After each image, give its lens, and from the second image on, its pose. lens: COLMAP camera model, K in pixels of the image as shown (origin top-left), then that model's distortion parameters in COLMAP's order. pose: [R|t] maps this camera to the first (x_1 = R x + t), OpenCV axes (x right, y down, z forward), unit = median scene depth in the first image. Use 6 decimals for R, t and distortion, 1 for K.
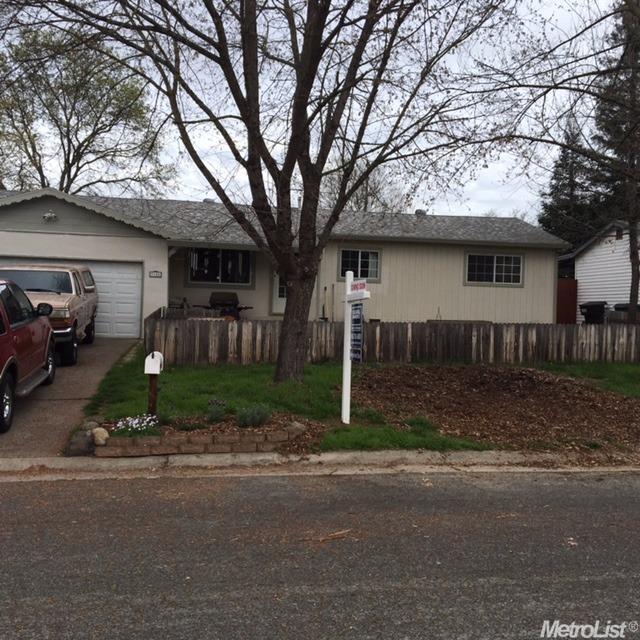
lens RADIAL K [[715.8, 0, 320.0], [0, 715.8, 320.0], [0, 0, 1]] dist [0.072690, -0.017658]
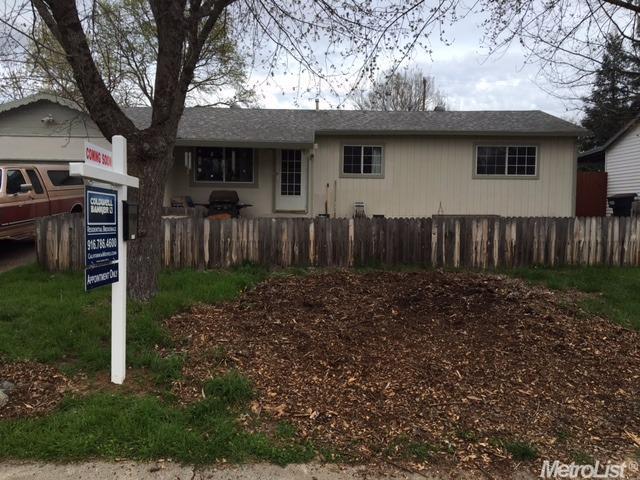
lens RADIAL K [[538.4, 0, 322.1], [0, 538.4, 237.9], [0, 0, 1]] dist [0.096155, -0.139396]
pose [[0.985760, -0.007412, -0.167995, 0.131536], [0.013825, 0.999218, 0.037039, 0.001871], [0.167589, -0.038834, 0.985092, 0.259251]]
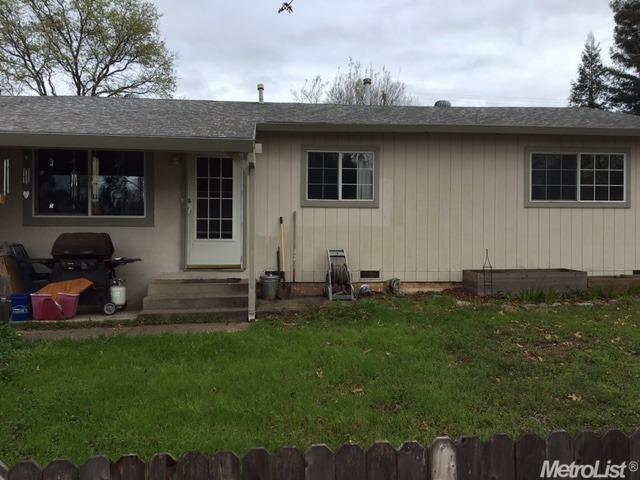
lens RADIAL K [[538.4, 0, 322.1], [0, 538.4, 237.9], [0, 0, 1]] dist [0.096155, -0.139396]
pose [[0.997107, -0.027958, -0.070687, 0.073414], [0.027397, 0.999585, -0.008894, -0.026264], [0.070906, 0.006931, 0.997459, 0.596286]]
